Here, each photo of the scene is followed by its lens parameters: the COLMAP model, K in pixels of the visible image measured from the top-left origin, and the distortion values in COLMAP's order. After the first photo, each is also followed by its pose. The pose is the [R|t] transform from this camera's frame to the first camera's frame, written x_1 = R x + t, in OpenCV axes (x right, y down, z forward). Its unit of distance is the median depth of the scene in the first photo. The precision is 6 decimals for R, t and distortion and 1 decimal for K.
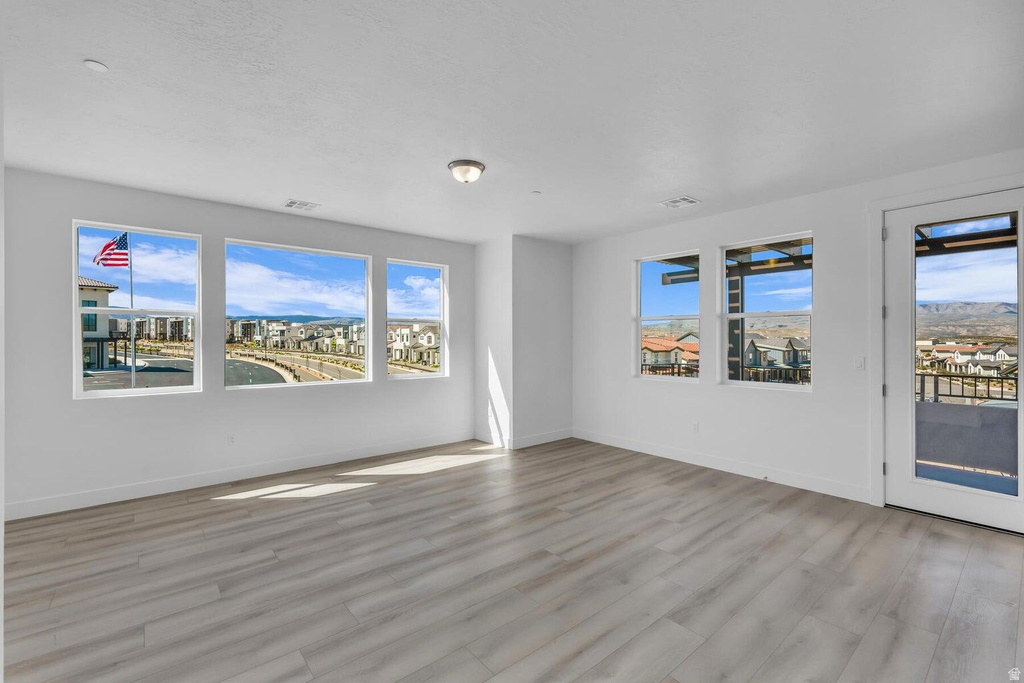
lens RADIAL K [[442.0, 0, 512.0], [0, 442.0, 341.5], [0, 0, 1]] dist [0.002306, 0.000102]
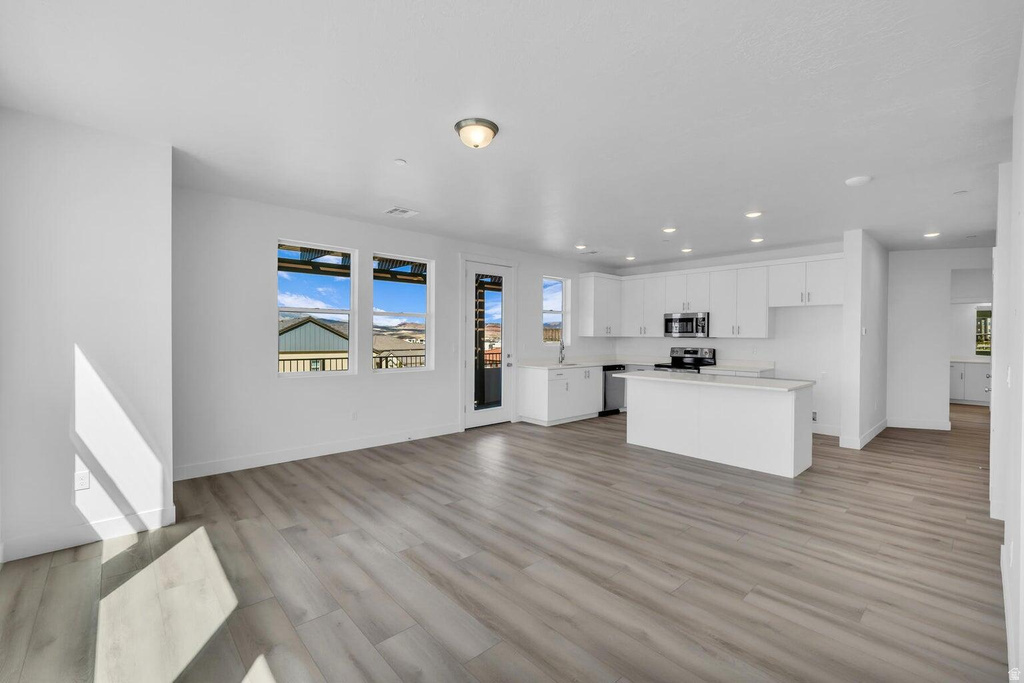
lens RADIAL K [[434.7, 0, 499.6], [0, 434.7, 338.0], [0, 0, 1]] dist [-0.010812, -0.000075]
pose [[-0.020241, -0.005493, 0.999780, -0.706616], [-0.002929, 0.999981, 0.005435, -0.001118], [-0.999791, -0.002819, -0.020257, 0.731769]]
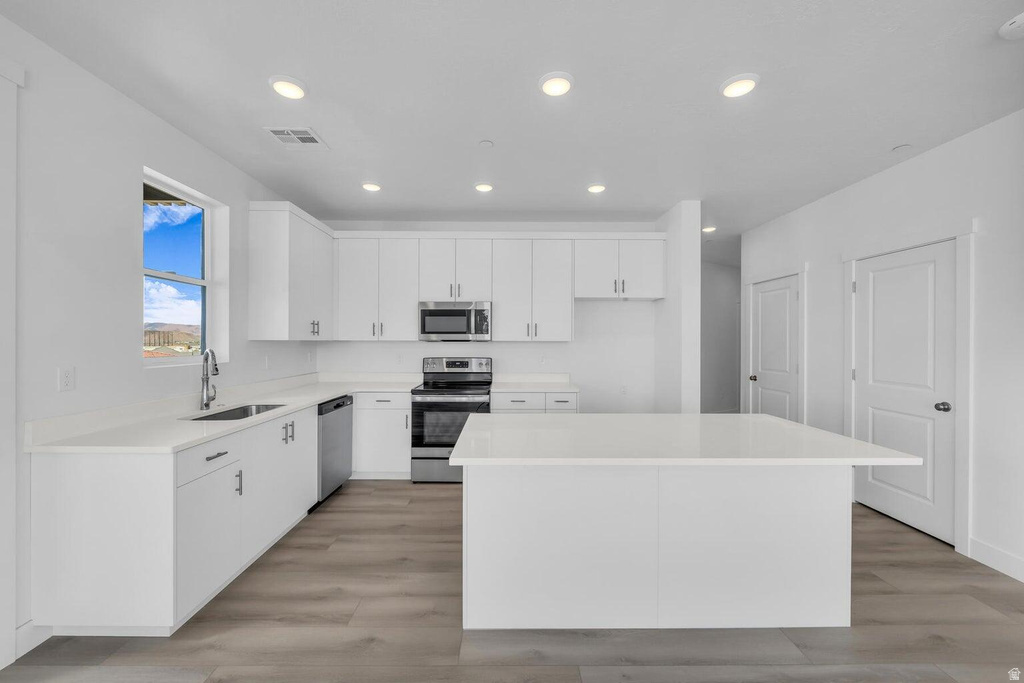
lens RADIAL K [[398.8, 0, 507.3], [0, 398.8, 340.0], [0, 0, 1]] dist [-0.001596, -0.000160]
pose [[-0.771560, -0.001435, 0.636155, 0.227050], [-0.000292, 0.999998, 0.001902, -0.001152], [-0.636156, 0.001282, -0.771559, 0.634613]]
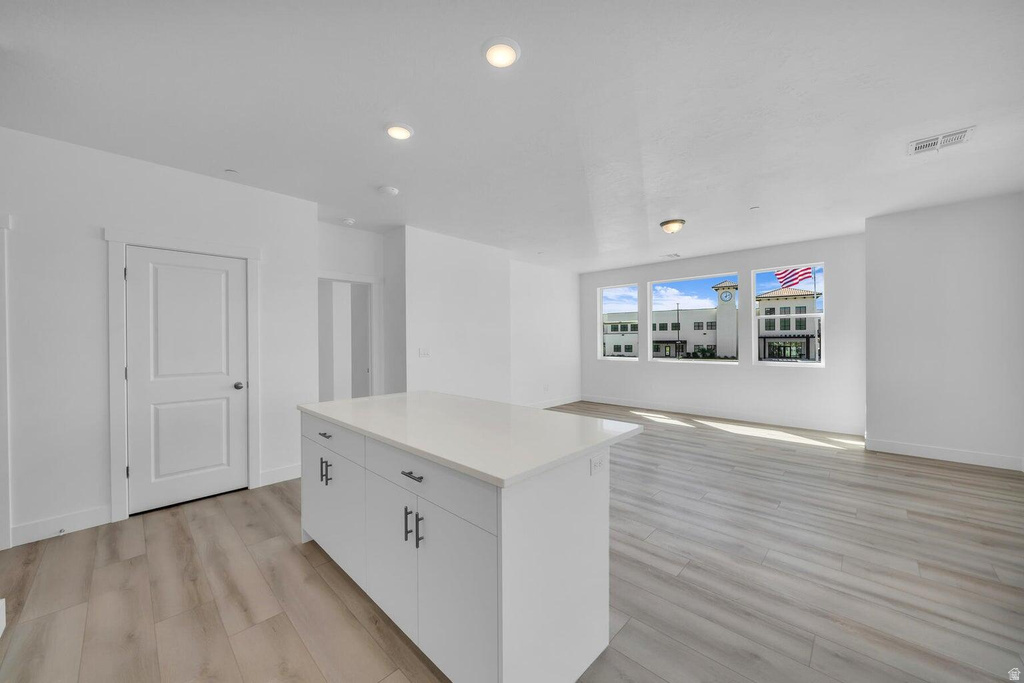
lens RADIAL K [[375.6, 0, 508.0], [0, 375.6, 339.2], [0, 0, 1]] dist [-0.001525, -0.000236]
pose [[0.105836, -0.000814, -0.994383, 0.883500], [0.004043, 0.999992, -0.000389, 0.011320], [0.994375, -0.003979, 0.105839, 0.204898]]
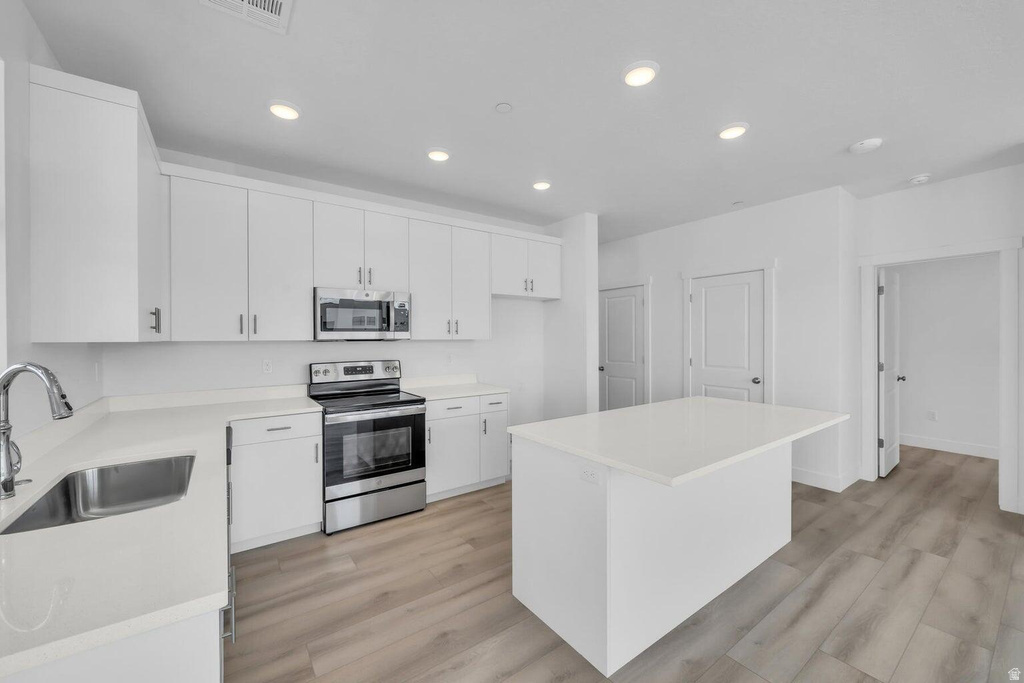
lens RADIAL K [[398.8, 0, 507.3], [0, 398.8, 340.0], [0, 0, 1]] dist [-0.001596, -0.000160]
pose [[-0.997064, 0.004557, 0.076441, 0.593708], [0.005202, 0.999952, 0.008243, -0.002479], [-0.076400, 0.008617, -0.997040, 0.701481]]
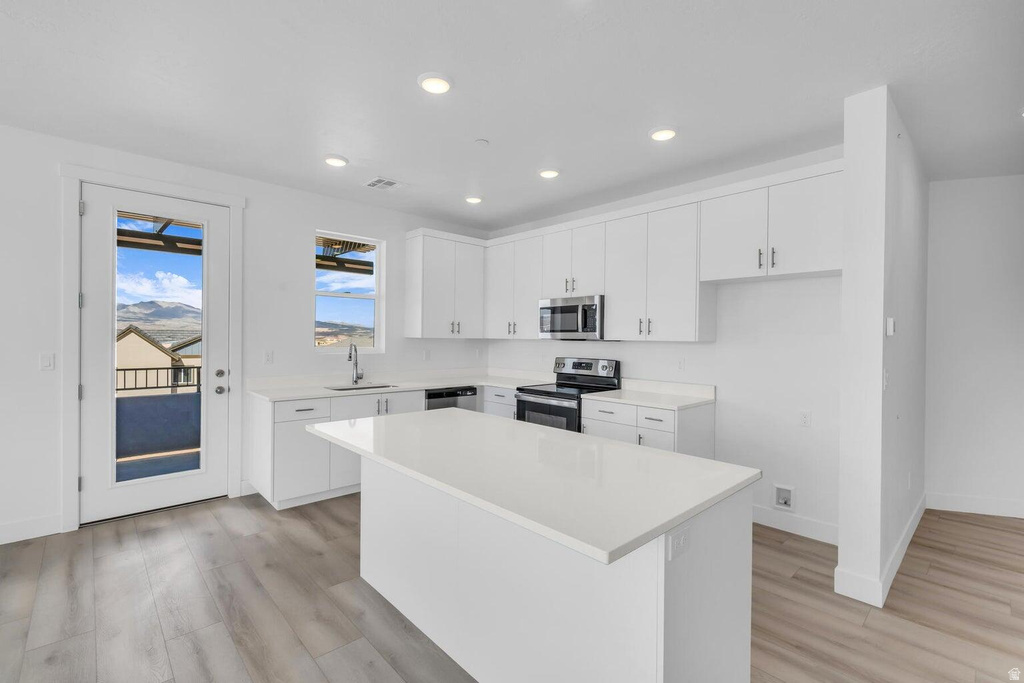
lens RADIAL K [[455.4, 0, 505.4], [0, 455.4, 339.7], [0, 0, 1]] dist [0.000227, 0.000057]
pose [[-0.044320, -0.003955, 0.999010, -0.056676], [-0.008133, 0.999960, 0.003598, 0.000039], [-0.998984, -0.007966, -0.044350, 0.181628]]
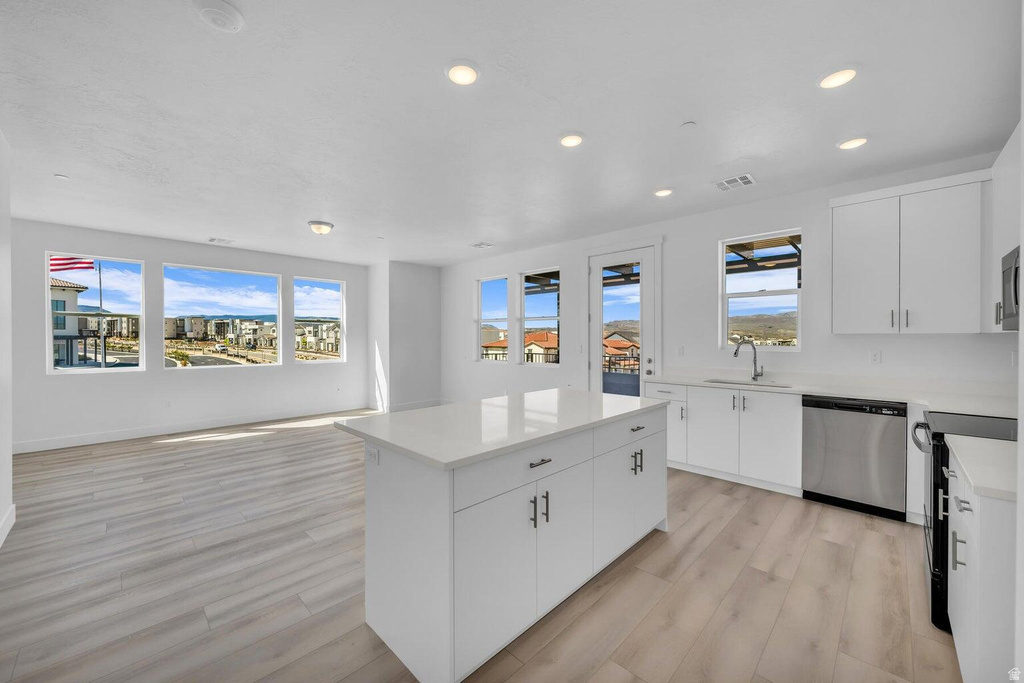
lens RADIAL K [[390.7, 0, 508.5], [0, 390.7, 341.4], [0, 0, 1]] dist [-0.001147, -0.000160]
pose [[0.995446, -0.000800, 0.095321, 0.325201], [0.000288, 0.999985, 0.005384, 0.011223], [-0.095324, -0.005332, 0.995432, -0.345034]]
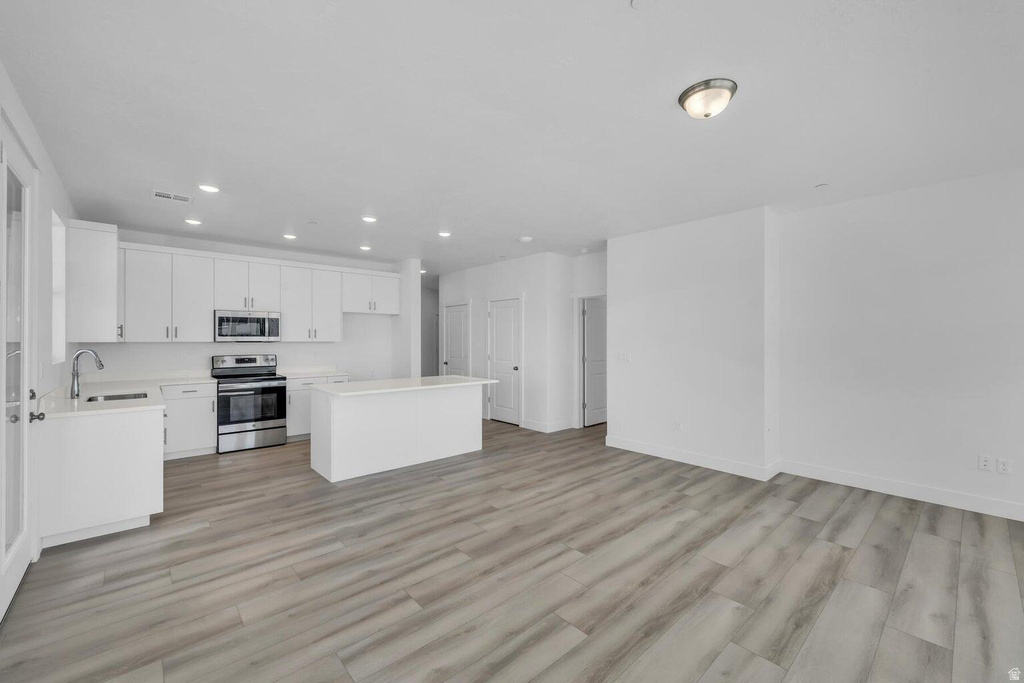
lens RADIAL K [[416.3, 0, 505.3], [0, 416.3, 339.8], [0, 0, 1]] dist [-0.001153, 0.000123]
pose [[-0.999714, 0.001148, -0.023899, 0.176896], [0.001077, 0.999995, 0.003016, -0.006114], [0.023903, 0.002990, -0.999710, 1.248951]]
